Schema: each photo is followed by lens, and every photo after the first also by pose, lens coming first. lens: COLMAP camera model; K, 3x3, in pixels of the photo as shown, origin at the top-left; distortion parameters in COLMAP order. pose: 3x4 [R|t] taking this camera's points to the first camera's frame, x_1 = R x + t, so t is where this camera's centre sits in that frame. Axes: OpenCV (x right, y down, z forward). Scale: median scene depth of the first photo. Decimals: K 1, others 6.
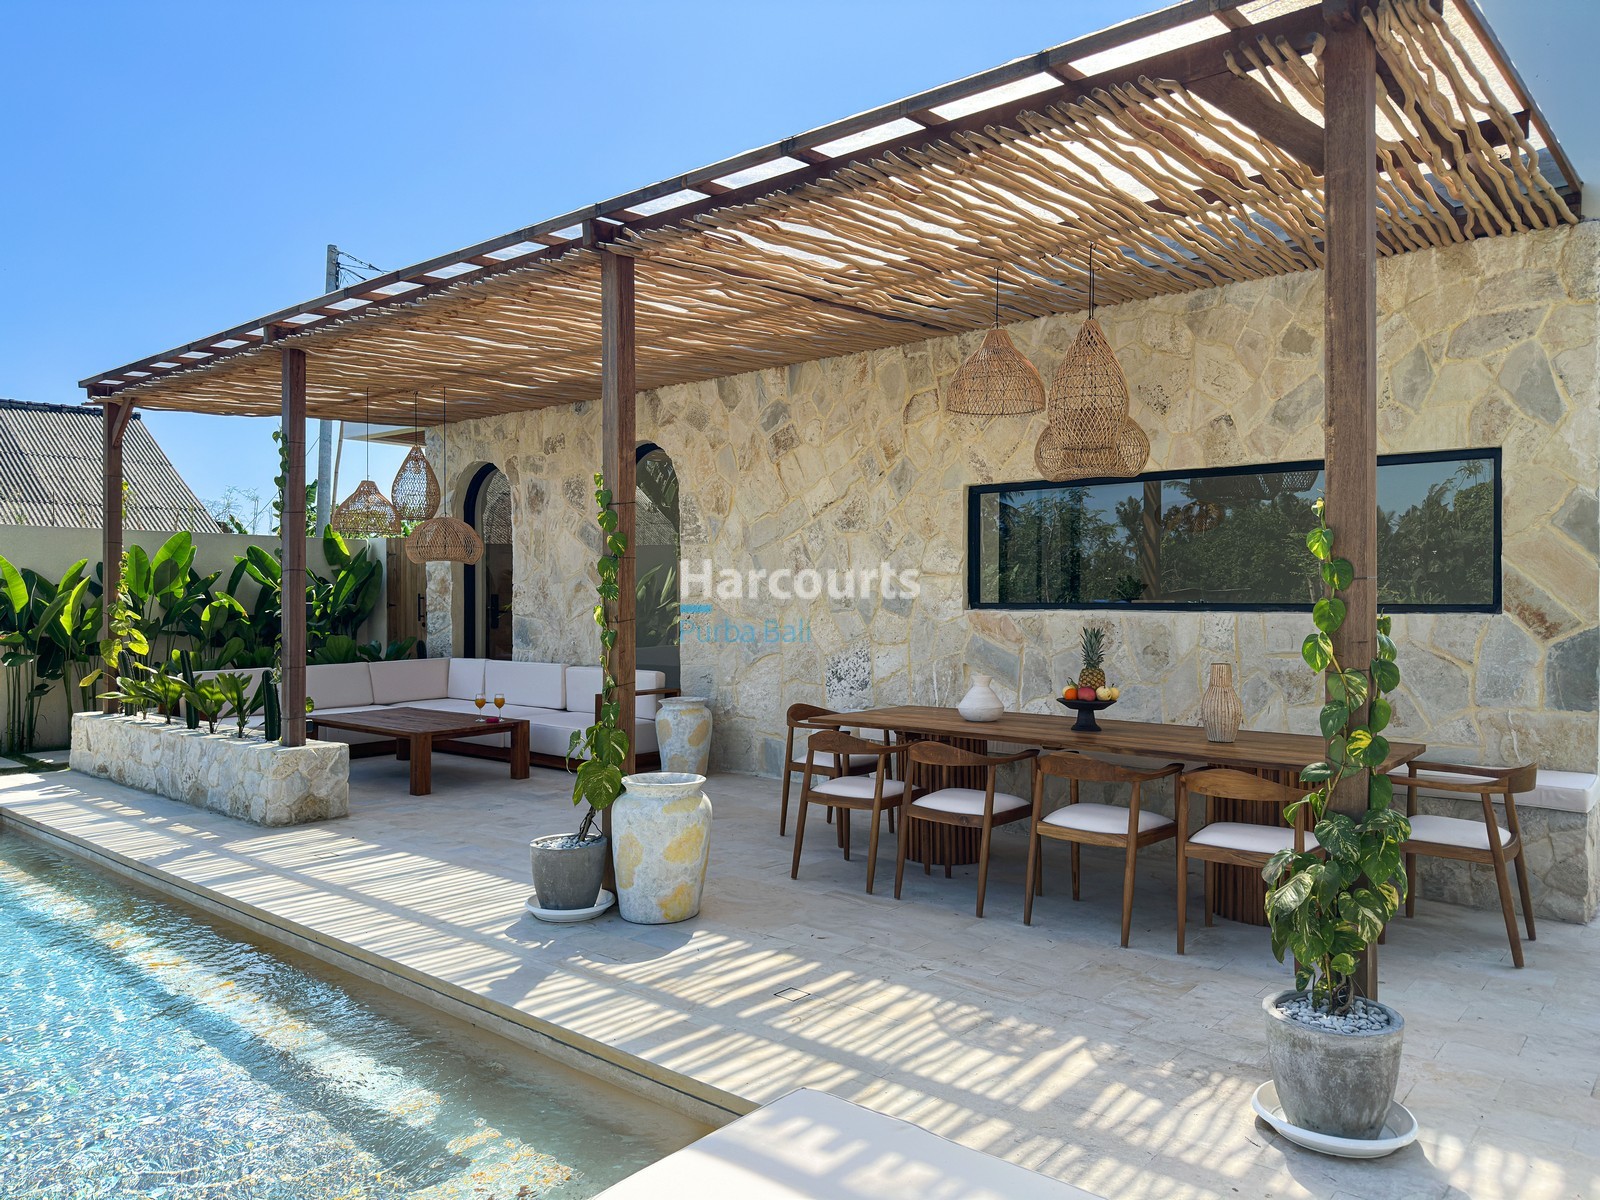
lens RADIAL K [[1119.4, 0, 800.4], [0, 1119.4, 595.5], [0, 0, 1]] dist [0.046018, -0.054290]
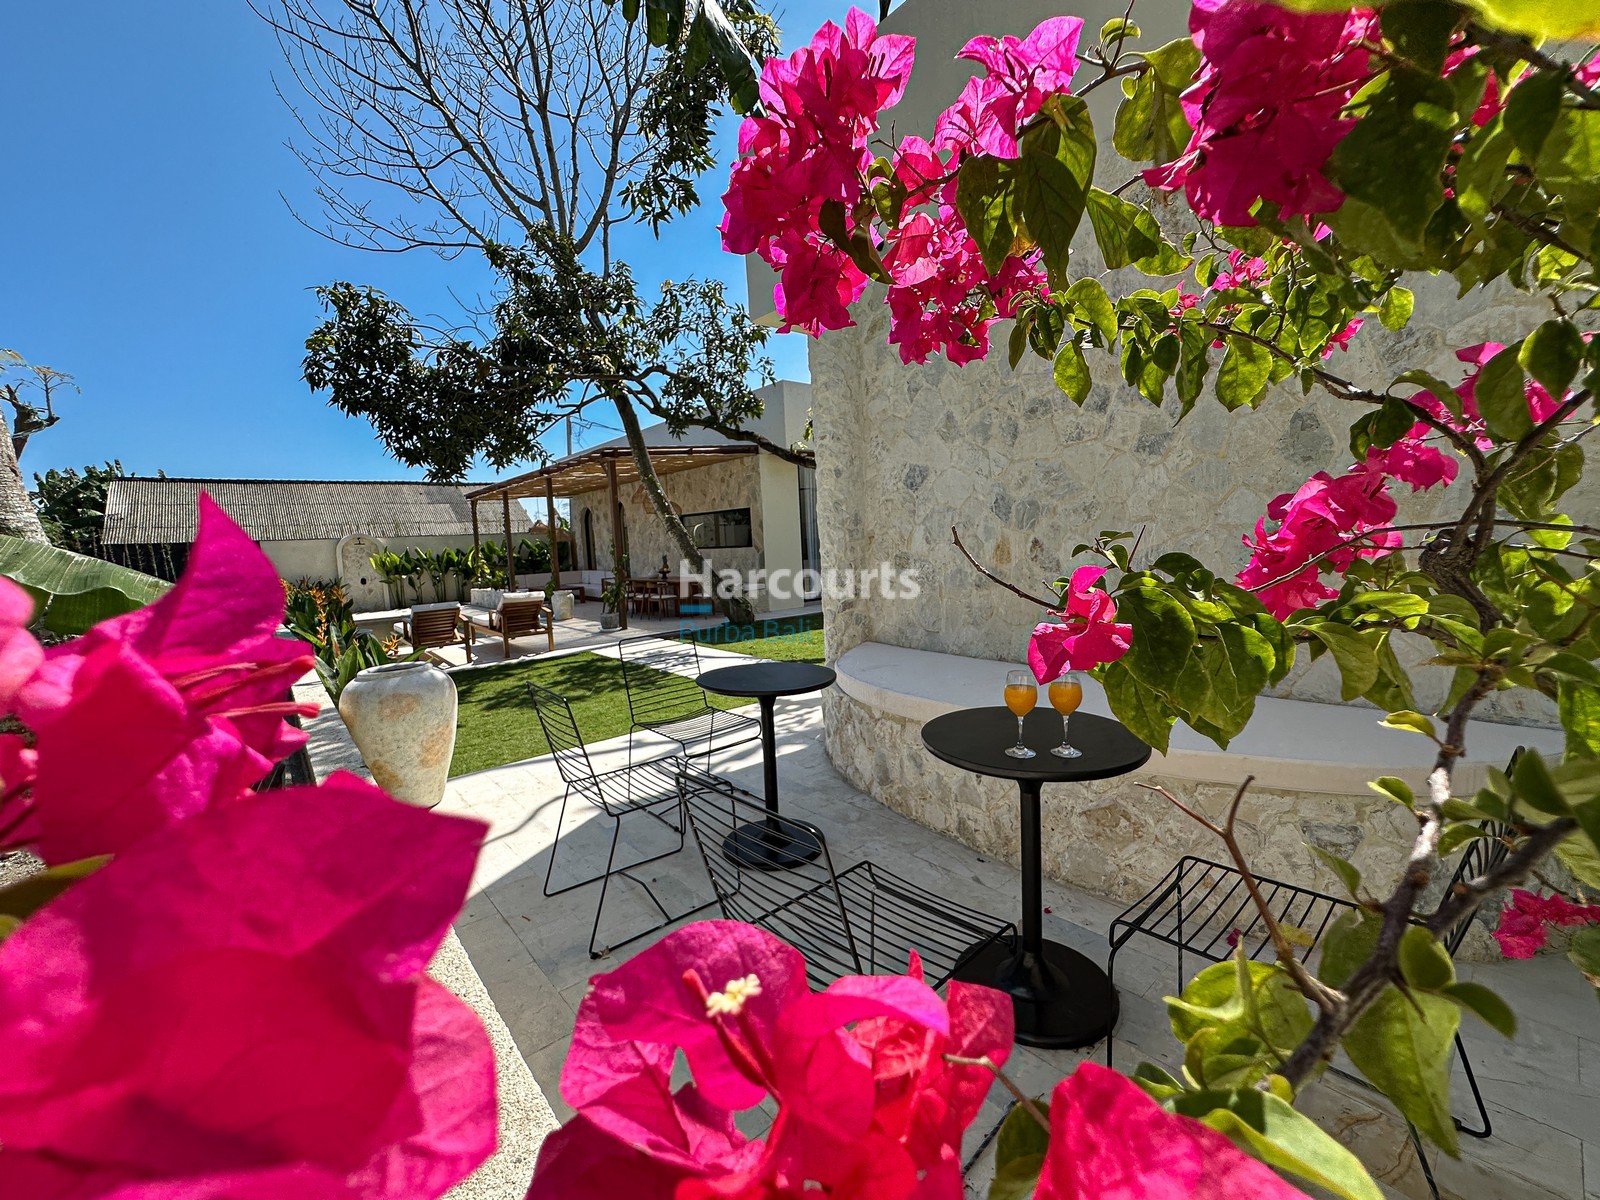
lens RADIAL K [[642.0, 0, 798.8], [0, 642.0, 595.9], [0, 0, 1]] dist [-0.011650, 0.000830]
pose [[0.984526, -0.030711, -0.172524, 1.217488], [0.046816, 0.994835, 0.090069, -0.012511], [0.168867, -0.096752, 0.980879, -1.362482]]
